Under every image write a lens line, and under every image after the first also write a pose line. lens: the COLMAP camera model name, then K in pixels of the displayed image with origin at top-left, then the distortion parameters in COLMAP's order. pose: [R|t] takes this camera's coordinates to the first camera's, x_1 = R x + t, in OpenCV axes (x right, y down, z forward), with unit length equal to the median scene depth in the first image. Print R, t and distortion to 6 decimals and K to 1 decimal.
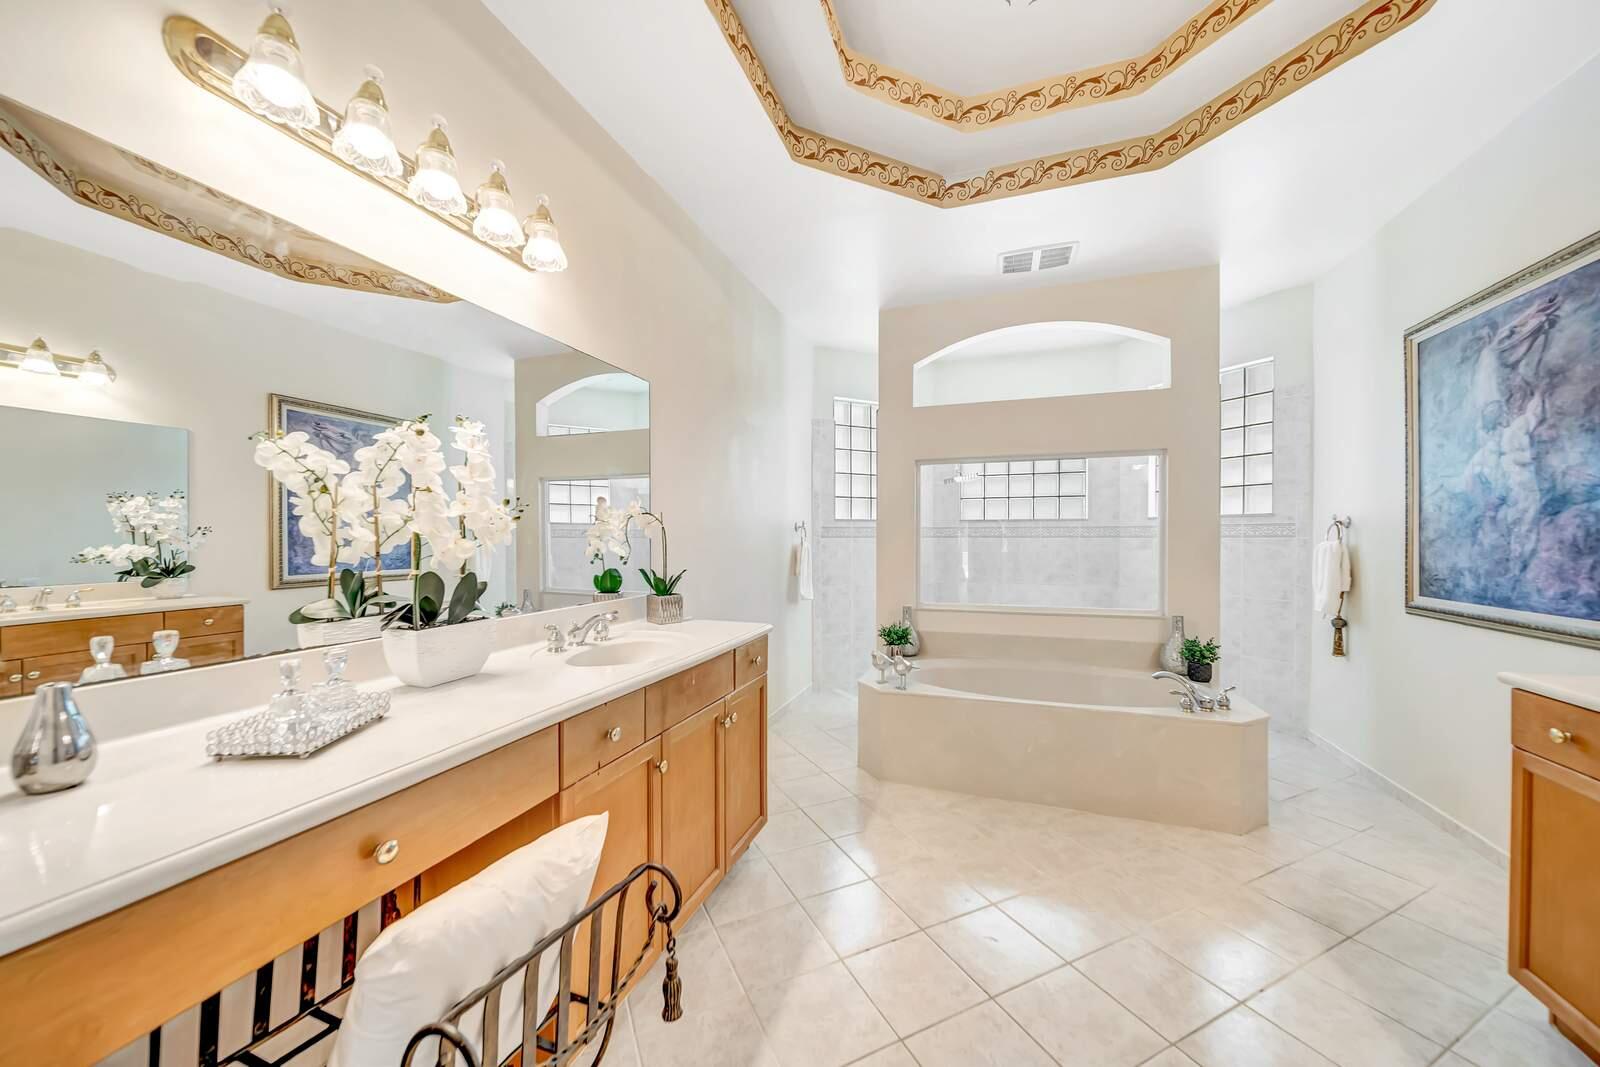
lens RADIAL K [[572.9, 0, 794.6], [0, 572.9, 524.9], [0, 0, 1]] dist [-0.003527, -0.000226]
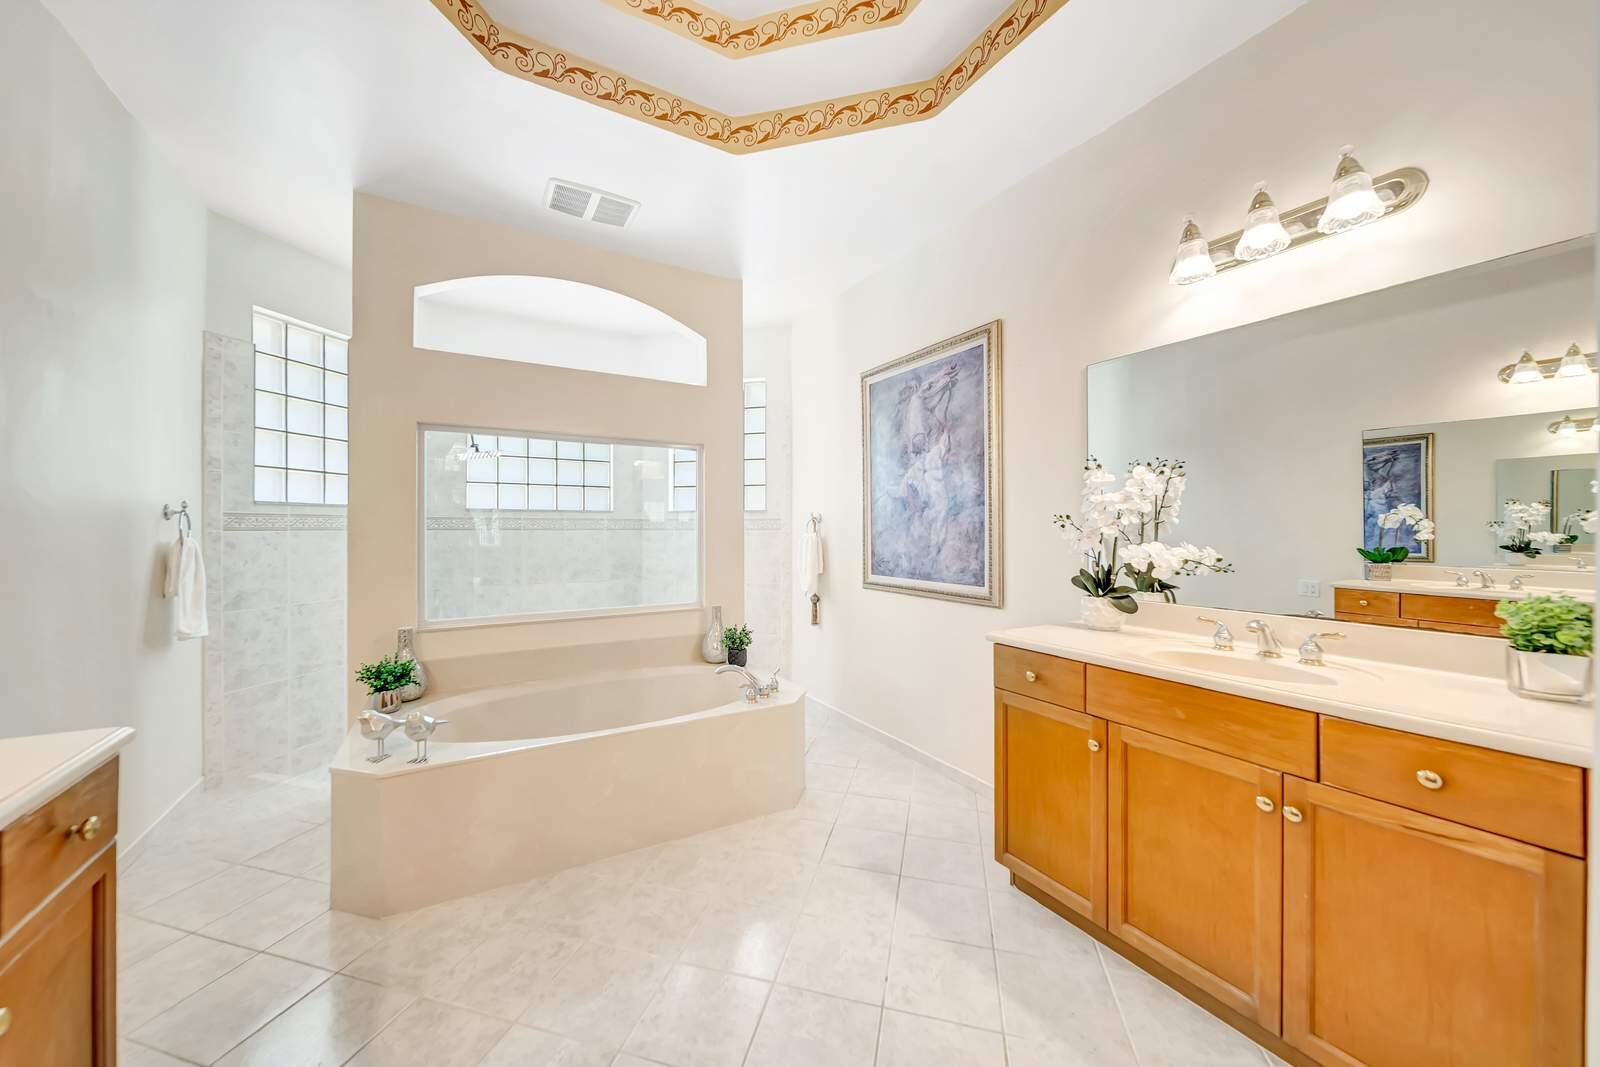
lens RADIAL K [[572.9, 0, 794.6], [0, 572.9, 524.9], [0, 0, 1]] dist [-0.003527, -0.000226]
pose [[0.649319, 0.007043, 0.760484, -0.031754], [-0.016961, 0.999843, 0.005222, 0.004443], [-0.760327, -0.016290, 0.649336, 0.237860]]
